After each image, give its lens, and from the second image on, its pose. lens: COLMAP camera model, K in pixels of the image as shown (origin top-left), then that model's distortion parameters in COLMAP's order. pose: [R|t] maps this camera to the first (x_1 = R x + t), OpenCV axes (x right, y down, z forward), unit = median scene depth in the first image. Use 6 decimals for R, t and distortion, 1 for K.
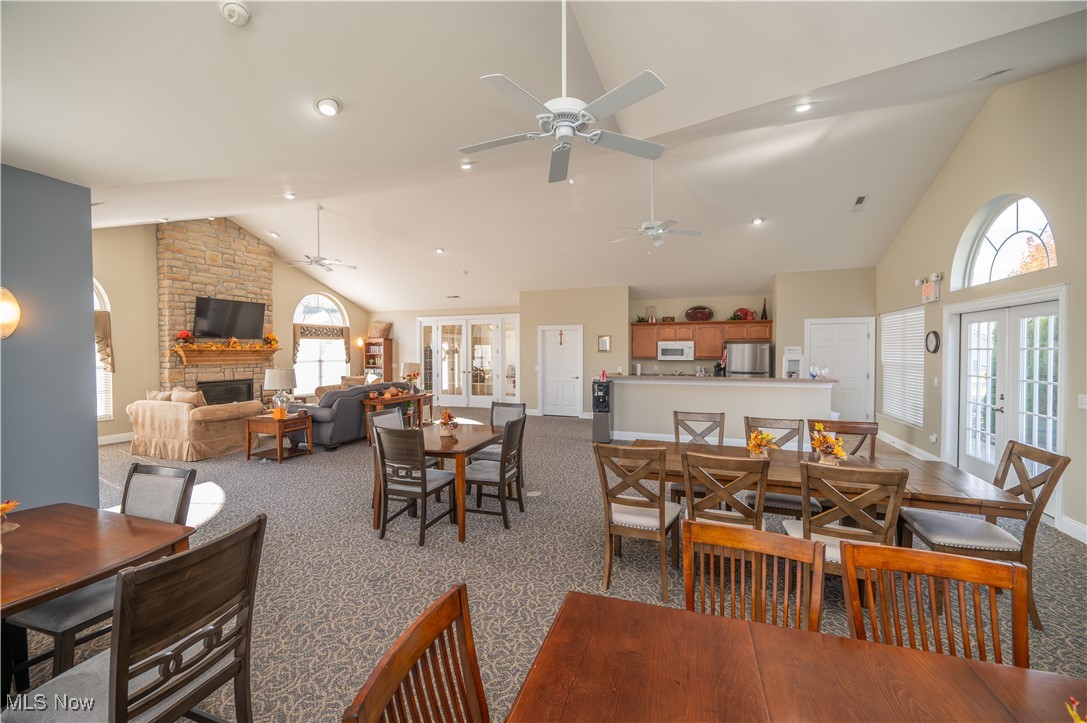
lens RADIAL K [[422.0, 0, 541.5], [0, 422.0, 357.5], [0, 0, 1]] dist [-0.000309, -0.000003]
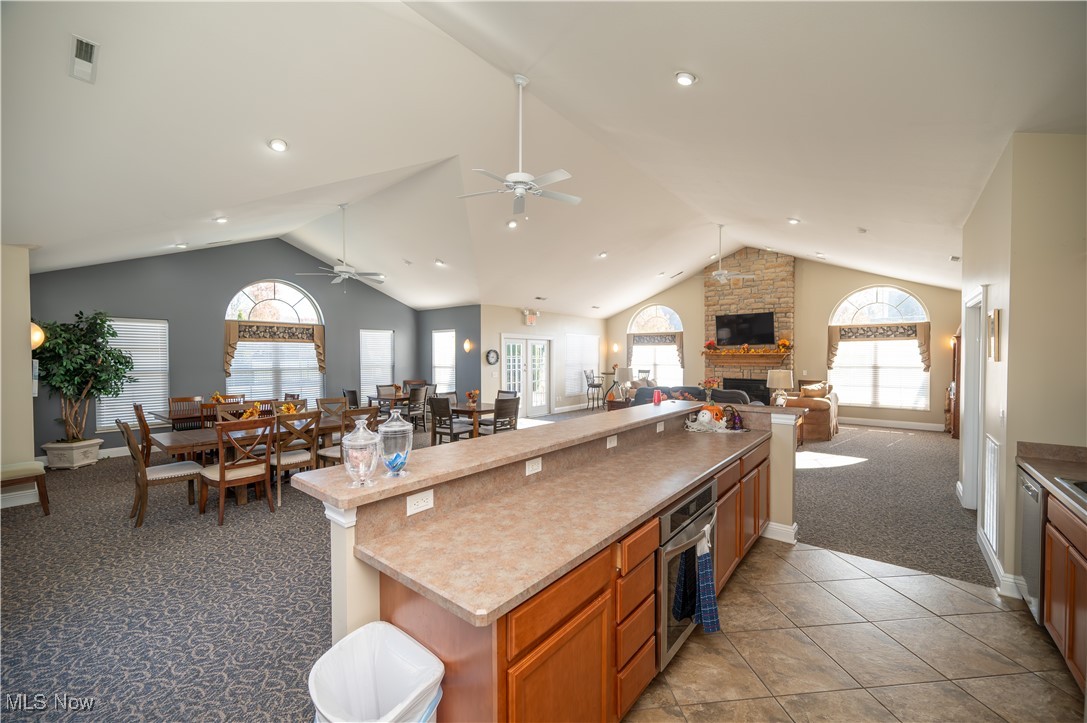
lens RADIAL K [[422.0, 0, 544.6], [0, 422.0, 360.5], [0, 0, 1]] dist [-0.000309, -0.000003]
pose [[-0.321766, 0.007407, -0.946790, 0.554683], [-0.017392, 0.999754, 0.013732, -0.006216], [0.946660, 0.020885, -0.321558, 0.769982]]
